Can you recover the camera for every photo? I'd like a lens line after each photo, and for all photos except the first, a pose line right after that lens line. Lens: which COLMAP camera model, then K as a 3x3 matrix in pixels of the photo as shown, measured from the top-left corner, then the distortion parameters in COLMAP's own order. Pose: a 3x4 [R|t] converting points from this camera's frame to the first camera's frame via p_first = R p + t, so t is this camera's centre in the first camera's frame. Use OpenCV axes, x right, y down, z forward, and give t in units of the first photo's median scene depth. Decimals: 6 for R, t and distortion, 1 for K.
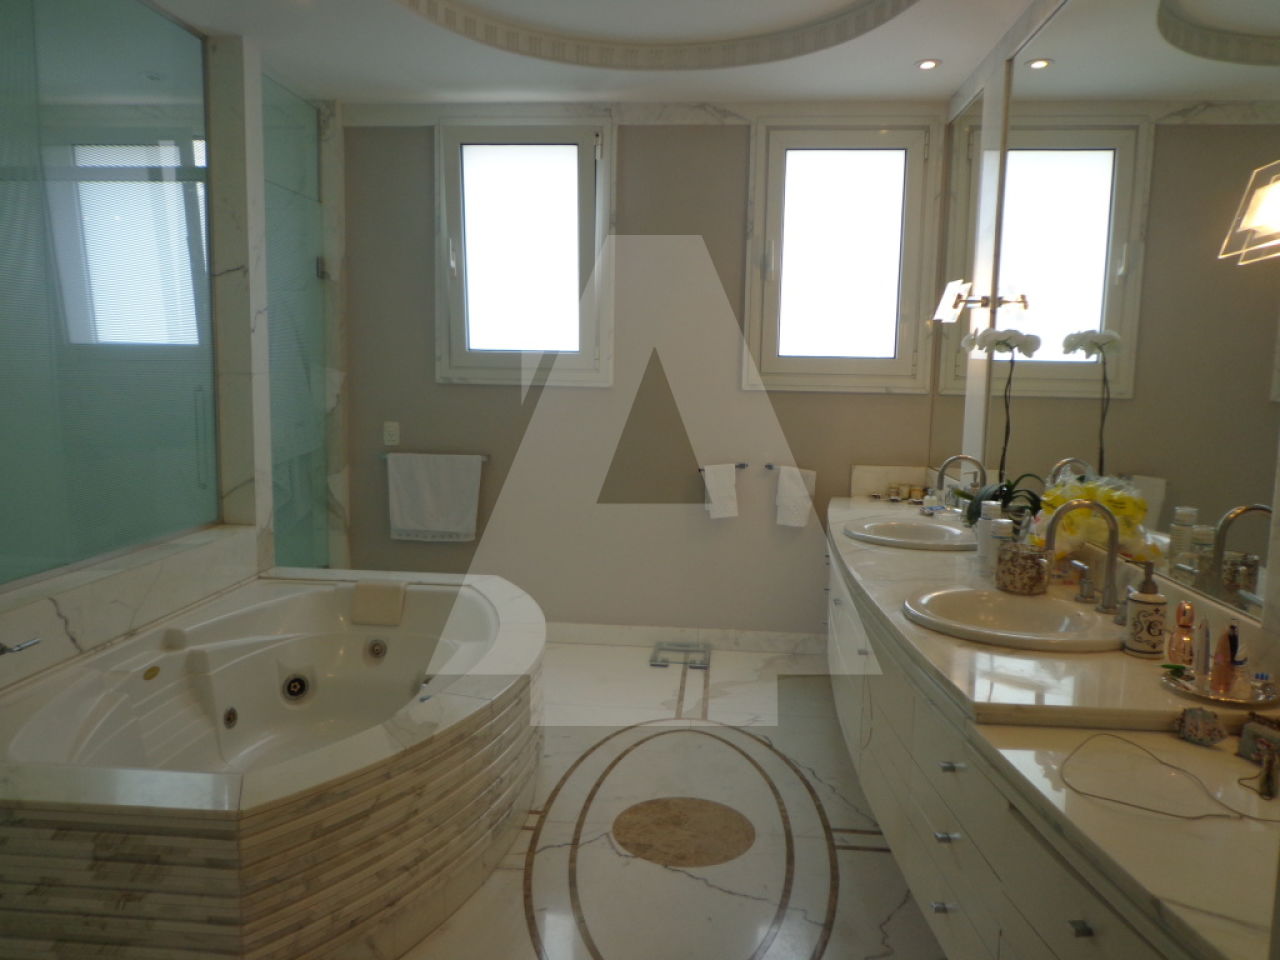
lens RADIAL K [[935.6, 0, 640.0], [0, 935.6, 480.0], [0, 0, 1]] dist [-0.011296, 0.010157]
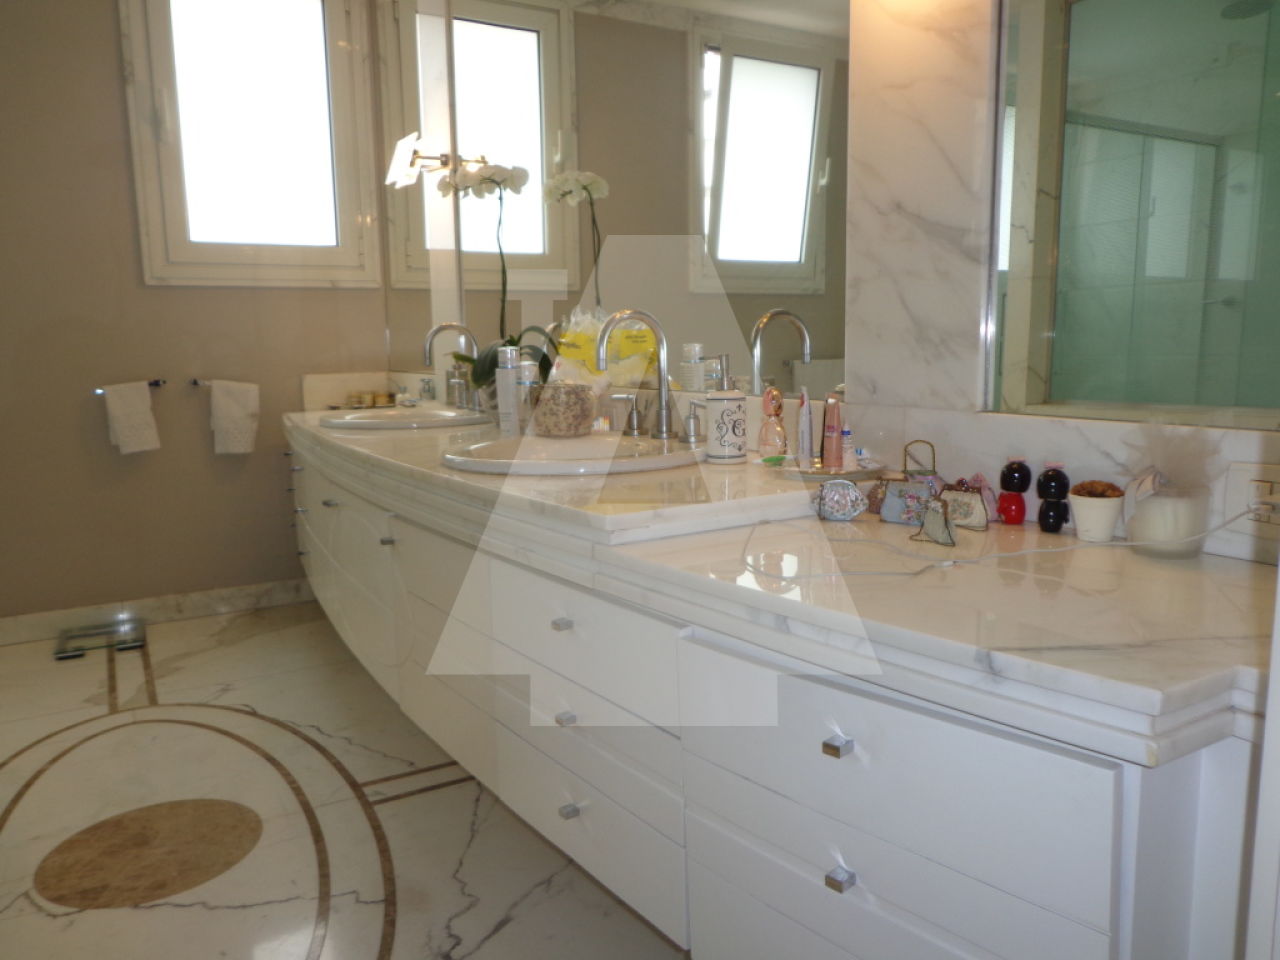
lens RADIAL K [[935.6, 0, 640.0], [0, 935.6, 480.0], [0, 0, 1]] dist [-0.011296, 0.010157]
pose [[0.816796, -0.118544, 0.564616, -0.016775], [0.101951, 0.992919, 0.060981, 0.087050], [-0.567847, 0.007754, 0.823098, 0.197582]]
